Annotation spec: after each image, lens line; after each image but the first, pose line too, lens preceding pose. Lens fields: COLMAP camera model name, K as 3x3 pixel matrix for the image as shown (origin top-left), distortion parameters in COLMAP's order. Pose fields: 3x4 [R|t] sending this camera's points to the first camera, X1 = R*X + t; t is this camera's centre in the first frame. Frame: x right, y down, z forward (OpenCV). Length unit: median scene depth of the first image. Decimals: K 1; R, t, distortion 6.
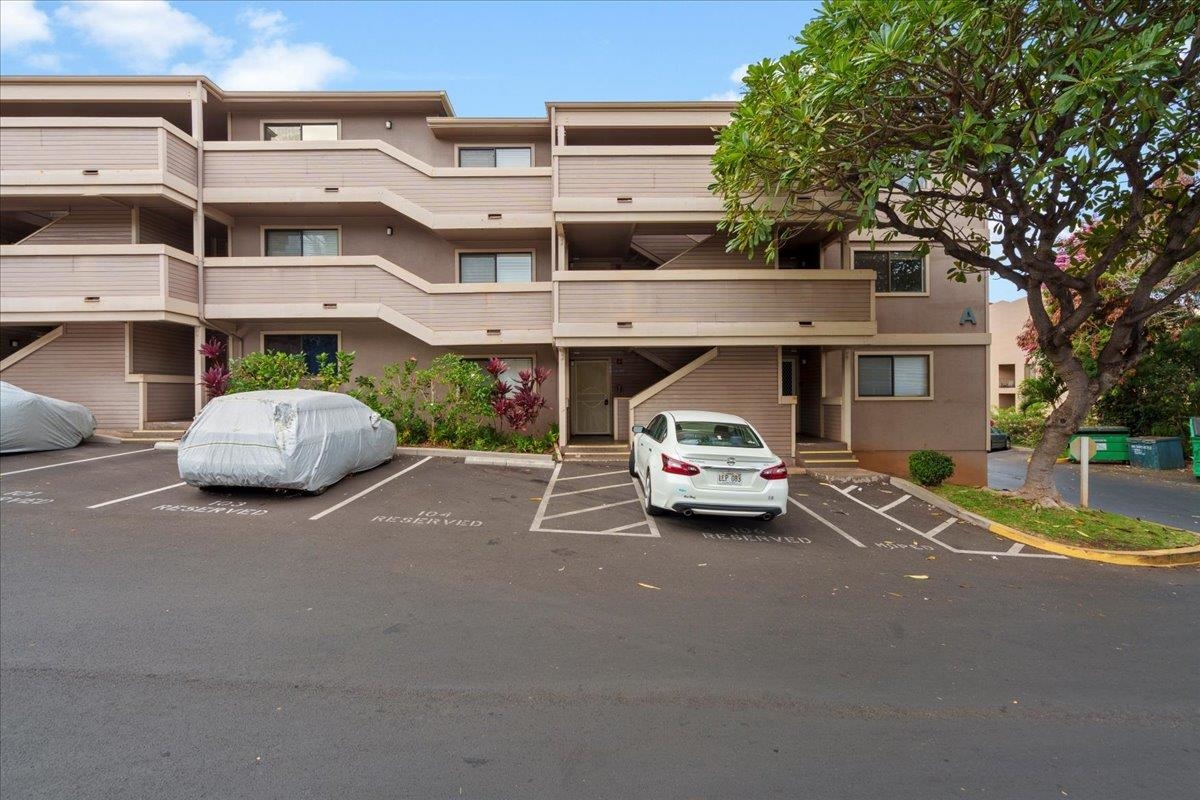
lens RADIAL K [[540.9, 0, 599.0], [0, 540.9, 398.5], [0, 0, 1]] dist [0.000445, -0.000043]
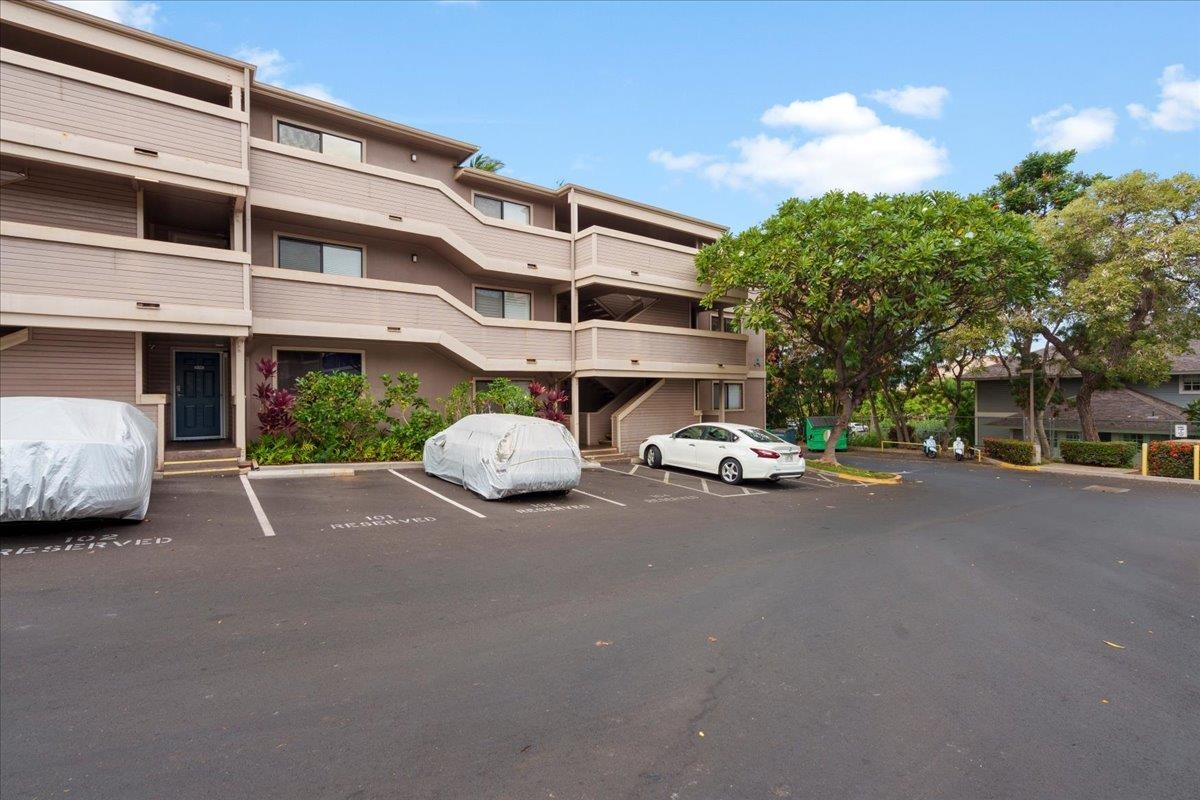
lens RADIAL K [[530.5, 0, 599.1], [0, 530.5, 403.5], [0, 0, 1]] dist [-0.000444, 0.000142]
pose [[0.808606, -0.005780, 0.588322, -0.777368], [0.005739, 0.999982, 0.001936, -0.028563], [-0.588322, 0.001811, 0.808625, -0.056123]]
